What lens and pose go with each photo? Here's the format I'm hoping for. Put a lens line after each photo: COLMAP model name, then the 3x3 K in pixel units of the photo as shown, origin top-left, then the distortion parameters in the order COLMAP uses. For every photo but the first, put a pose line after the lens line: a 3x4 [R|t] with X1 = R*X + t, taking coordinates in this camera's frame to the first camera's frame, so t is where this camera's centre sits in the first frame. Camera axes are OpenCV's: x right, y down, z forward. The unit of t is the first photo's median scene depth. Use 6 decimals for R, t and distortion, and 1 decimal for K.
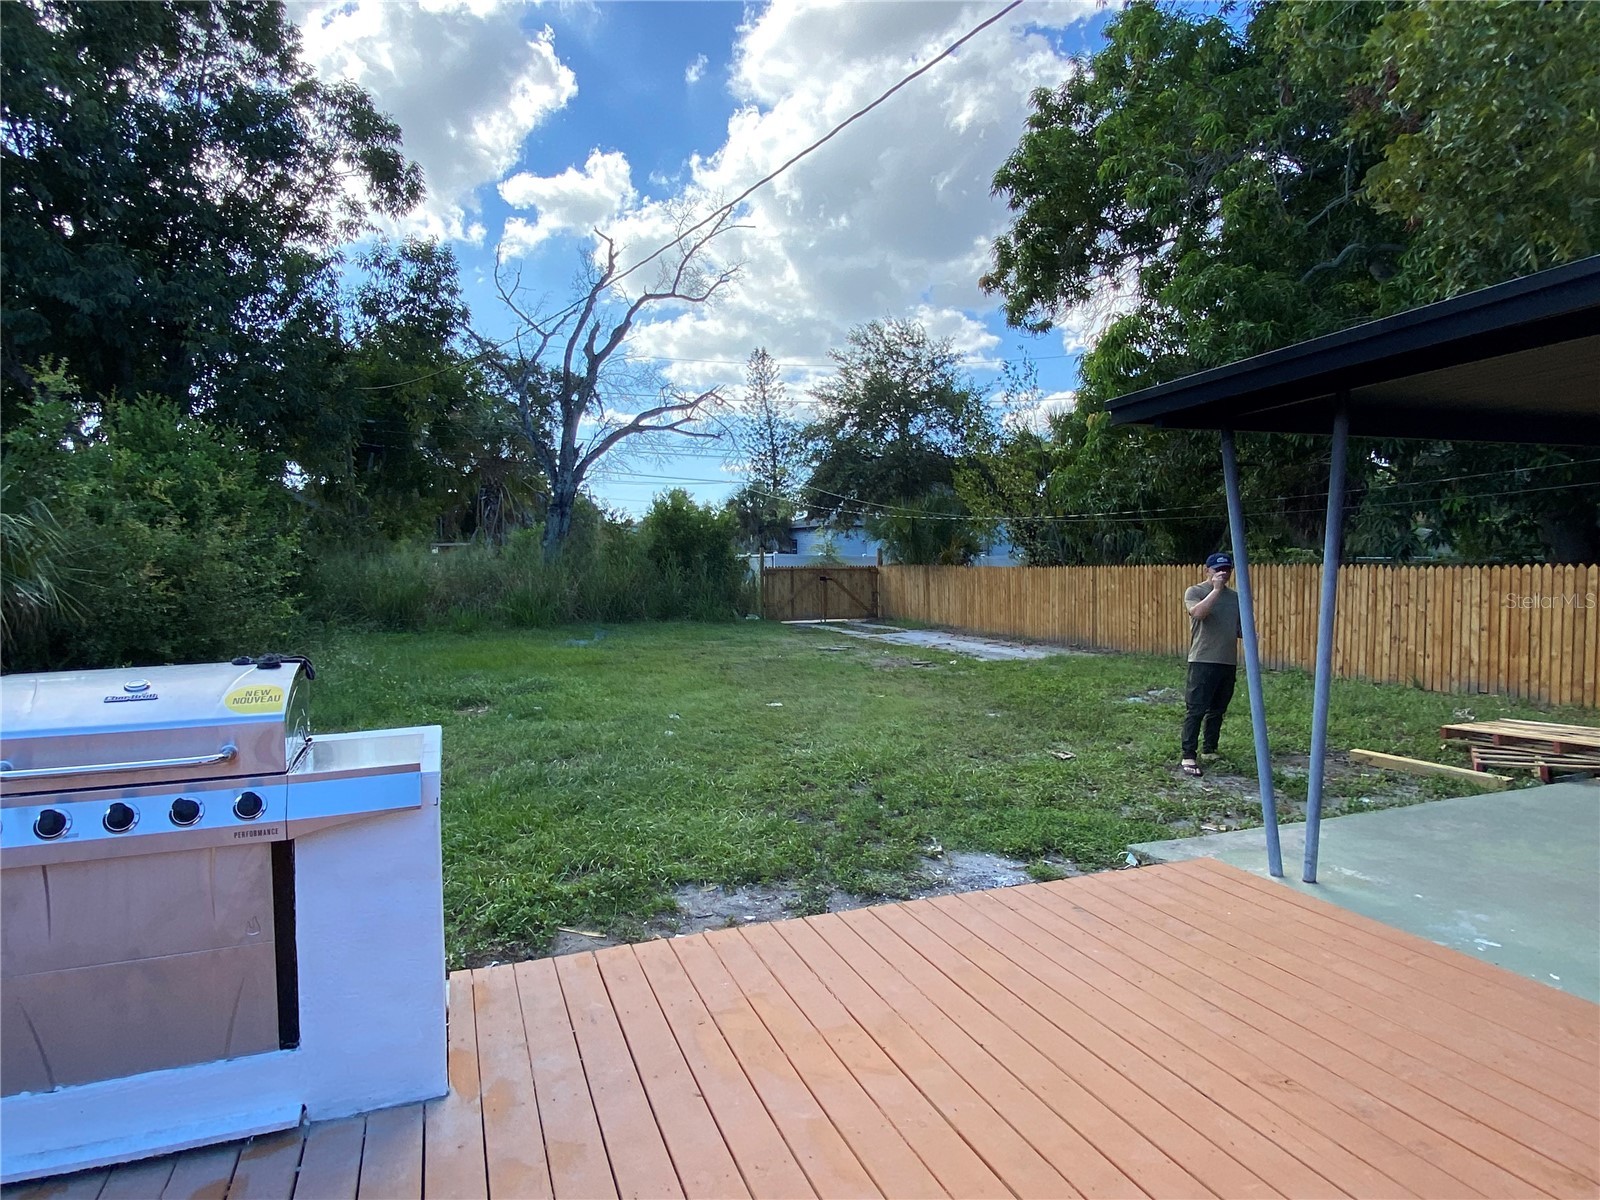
lens RADIAL K [[919.5, 0, 802.9], [0, 919.5, 598.1], [0, 0, 1]] dist [0.077492, -0.088512]
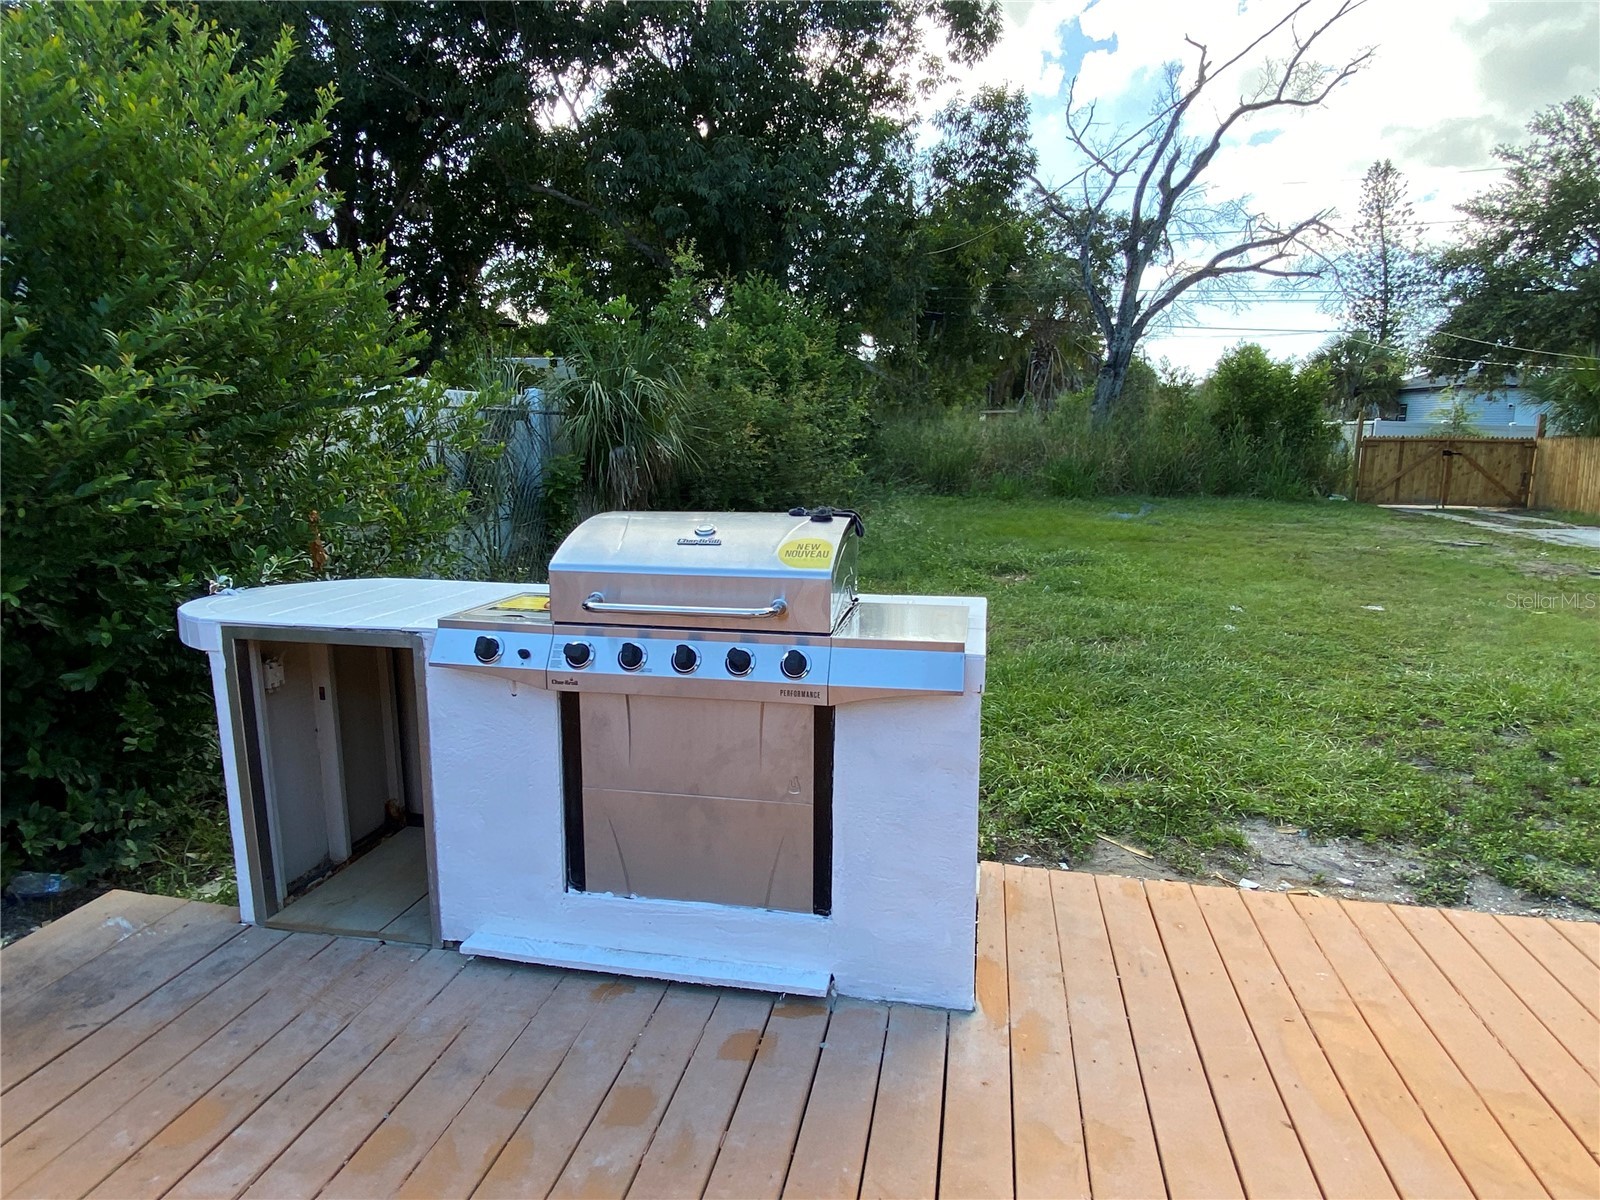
lens RADIAL K [[919.5, 0, 802.9], [0, 919.5, 598.1], [0, 0, 1]] dist [0.077492, -0.088512]
pose [[0.844556, 0.107751, -0.524514, -0.024739], [-0.034127, 0.988384, 0.148095, 0.004021], [0.534379, -0.107174, 0.838423, 0.054819]]
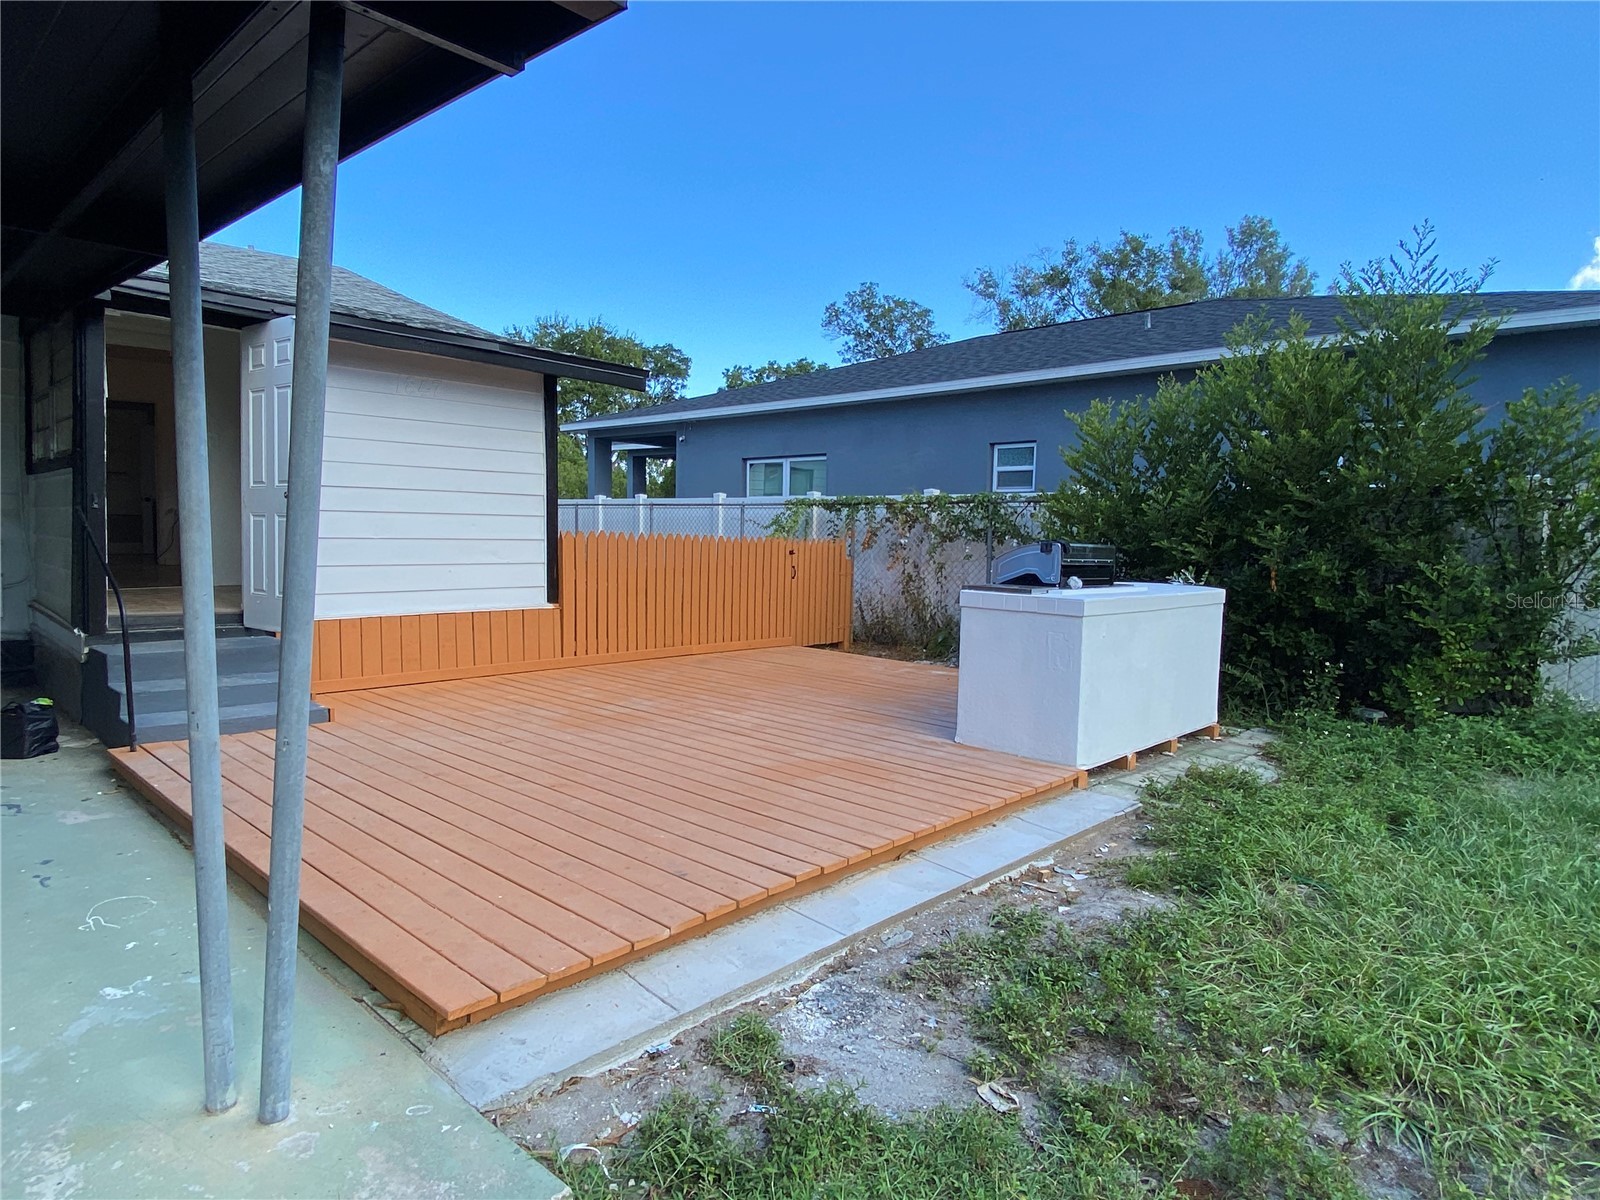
lens RADIAL K [[919.5, 0, 802.9], [0, 919.5, 598.1], [0, 0, 1]] dist [0.077492, -0.088512]
pose [[-0.897863, 0.022960, -0.439675, 0.223340], [-0.031936, 0.992612, 0.117050, -0.007834], [0.439115, 0.119137, -0.890497, 0.706487]]
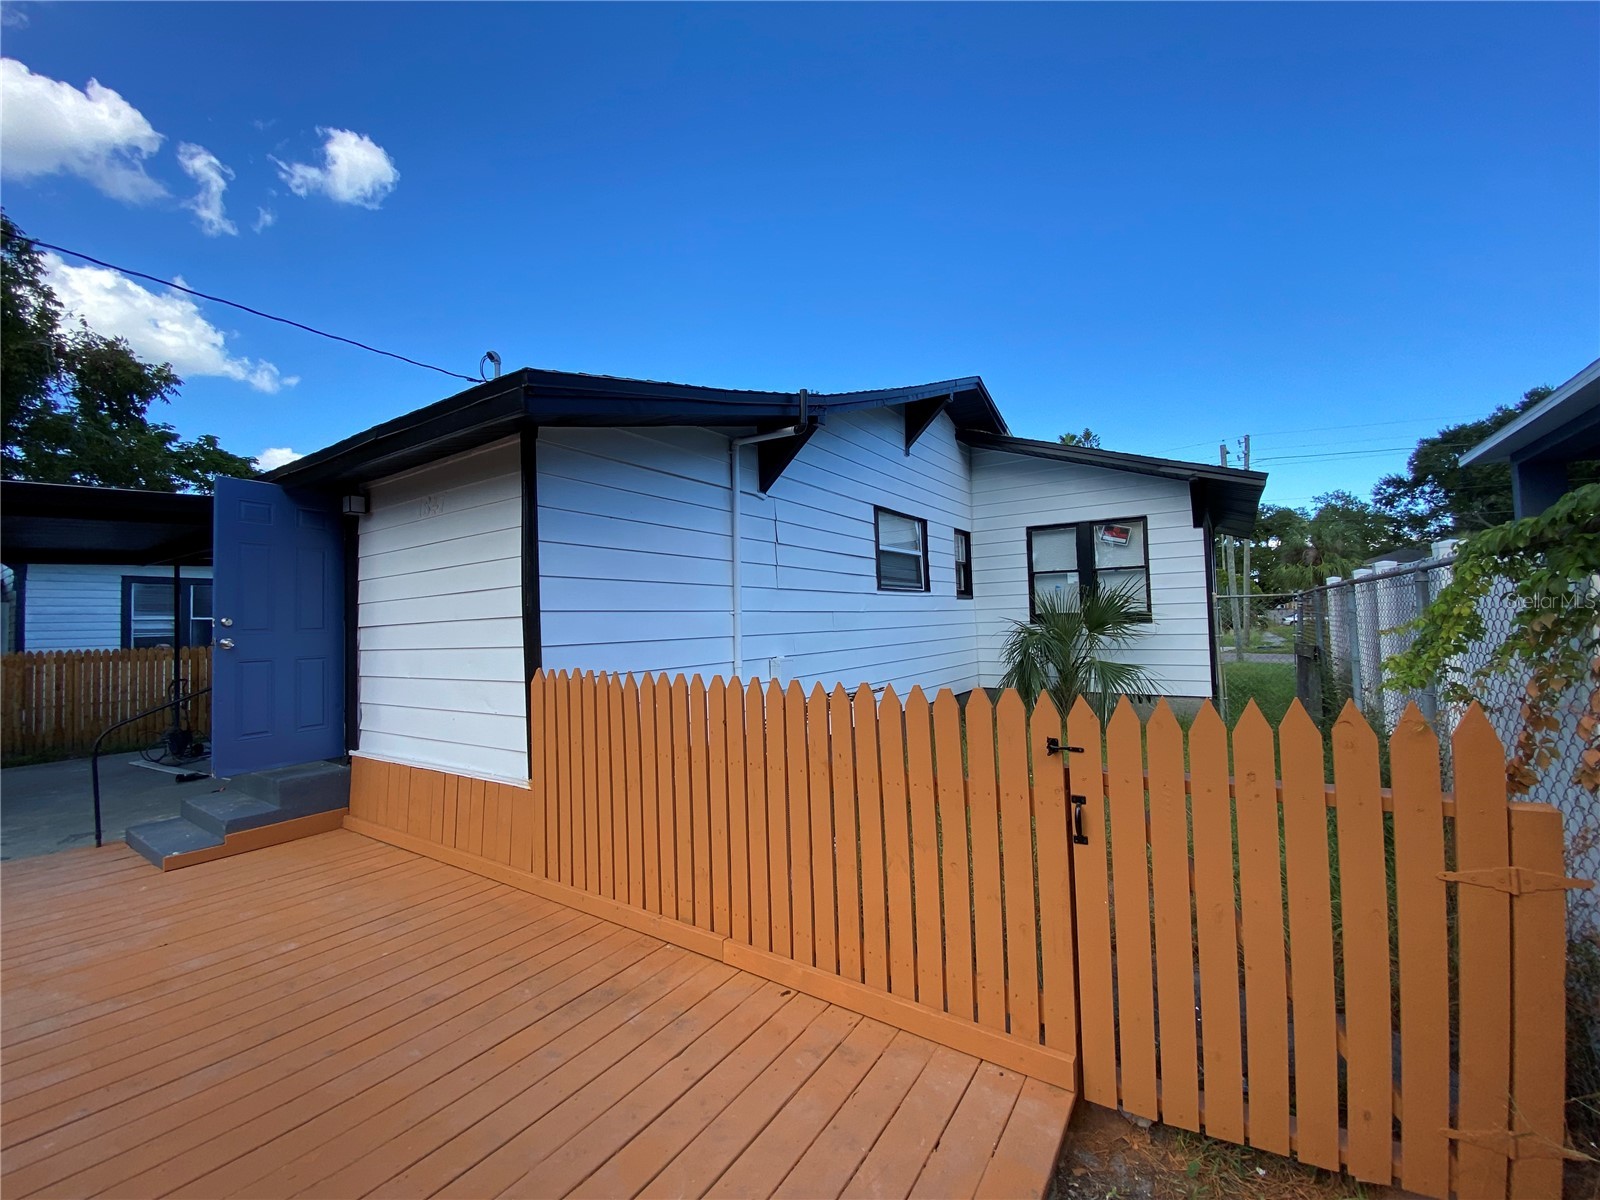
lens RADIAL K [[650.9, 0, 797.9], [0, 650.9, 596.9], [0, 0, 1]] dist [0.008341, -0.014632]
pose [[-0.580287, 0.060050, 0.812195, -0.328614], [0.068800, 0.997328, -0.024583, 0.013276], [-0.811501, 0.041614, -0.582867, -0.020524]]
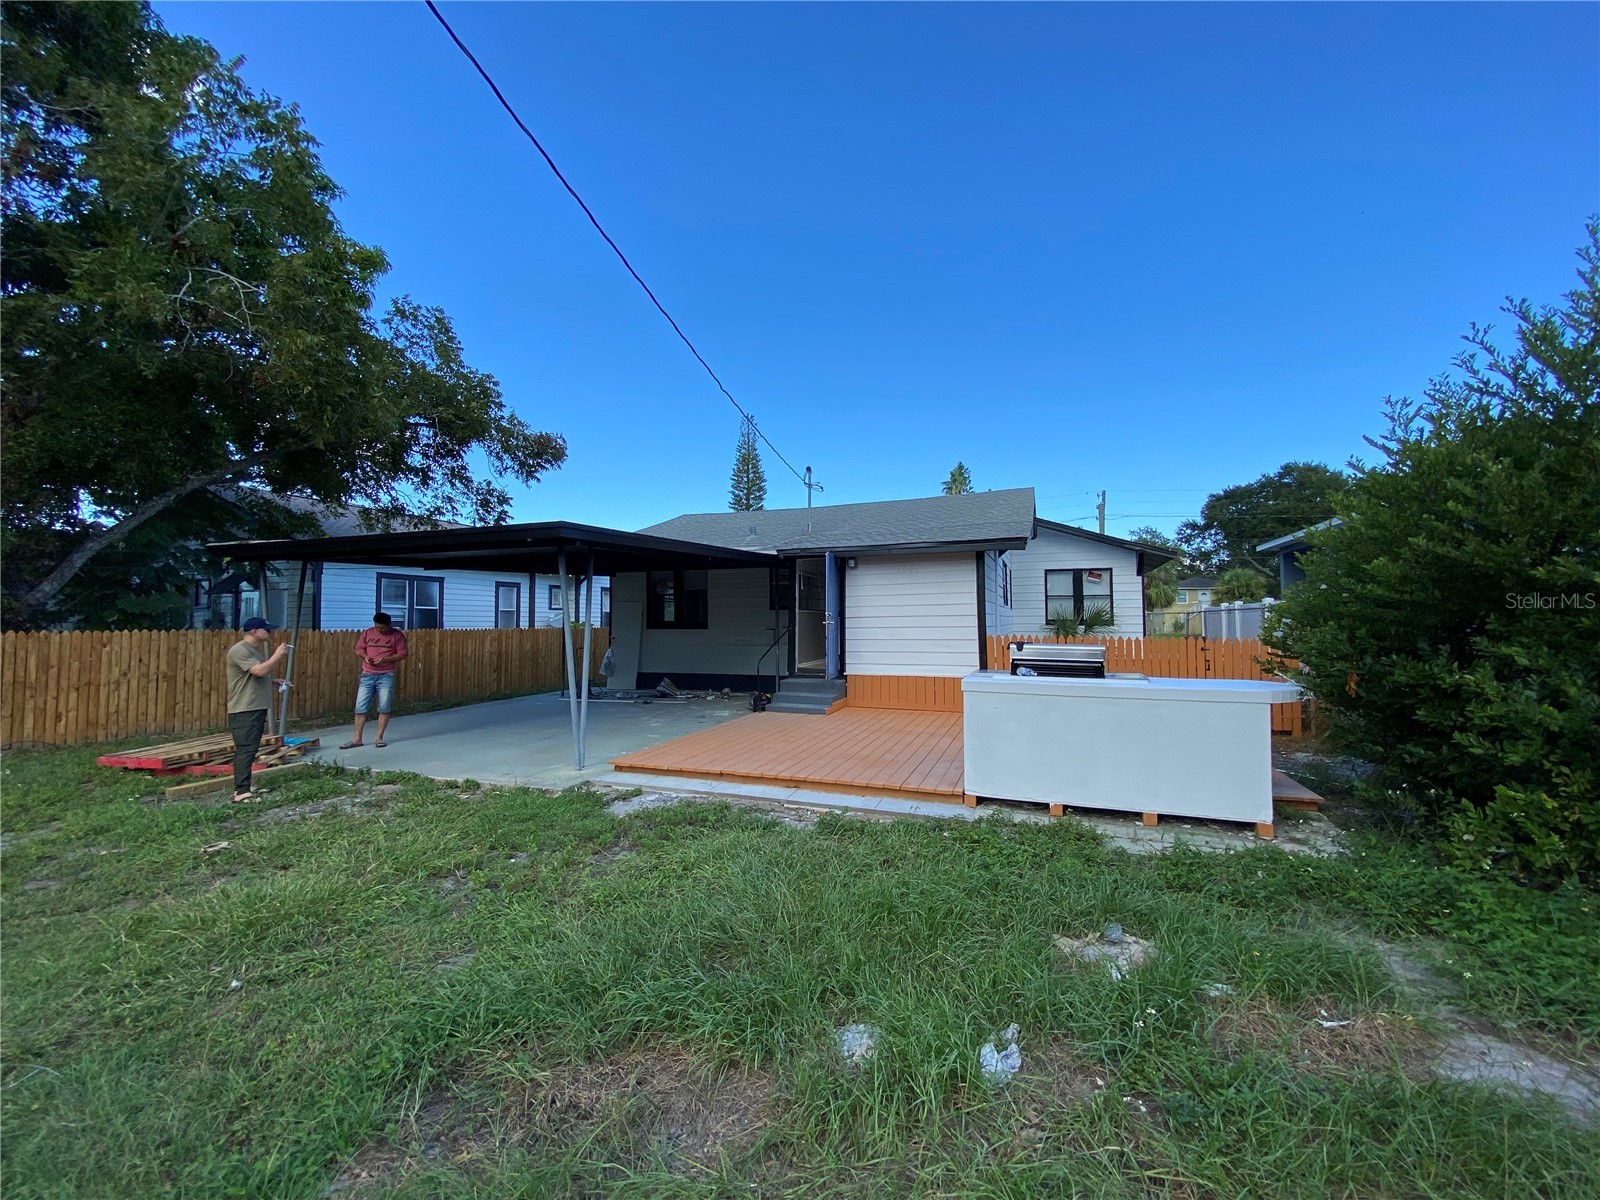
lens RADIAL K [[642.2, 0, 794.9], [0, 642.2, 598.4], [0, 0, 1]] dist [0.044899, -0.035714]
pose [[-0.741780, 0.039458, 0.669482, -0.391102], [0.042135, 0.999037, -0.012197, -0.021653], [-0.669319, 0.019161, -0.742728, 0.826087]]
